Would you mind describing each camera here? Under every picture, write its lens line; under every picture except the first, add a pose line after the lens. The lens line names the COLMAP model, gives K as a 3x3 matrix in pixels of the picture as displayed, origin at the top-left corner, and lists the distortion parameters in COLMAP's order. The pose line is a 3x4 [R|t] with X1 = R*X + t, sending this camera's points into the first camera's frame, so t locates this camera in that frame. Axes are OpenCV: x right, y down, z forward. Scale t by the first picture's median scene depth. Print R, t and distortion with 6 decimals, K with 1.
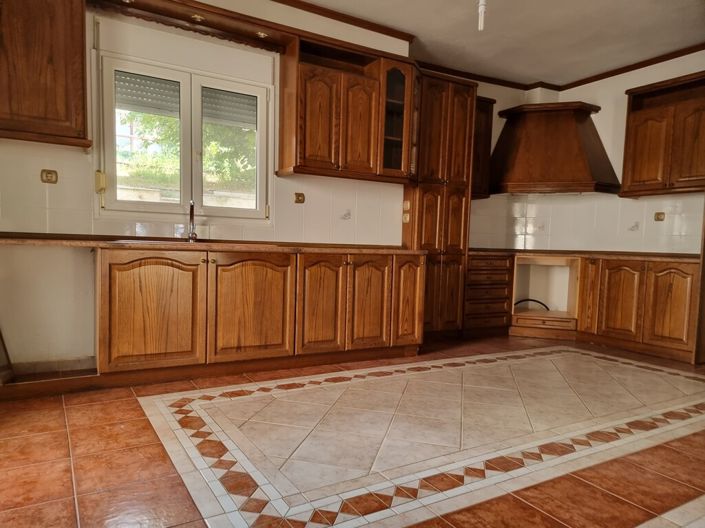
lens RADIAL K [[490.8, 0, 347.9], [0, 490.8, 276.4], [0, 0, 1]] dist [0.049397, -0.003077]
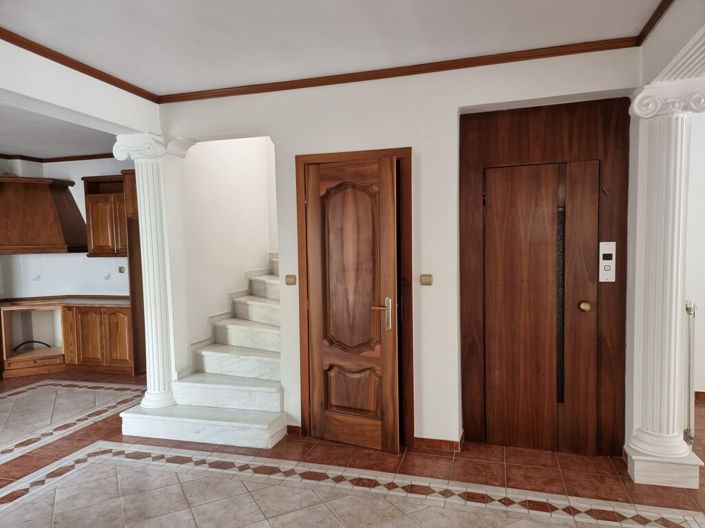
lens RADIAL K [[490.8, 0, 347.9], [0, 490.8, 276.4], [0, 0, 1]] dist [0.049397, -0.003077]
pose [[0.754740, -0.085905, 0.650375, 0.207149], [0.083114, 0.995922, 0.035095, -0.098578], [-0.650738, 0.027567, 0.758802, -0.445715]]
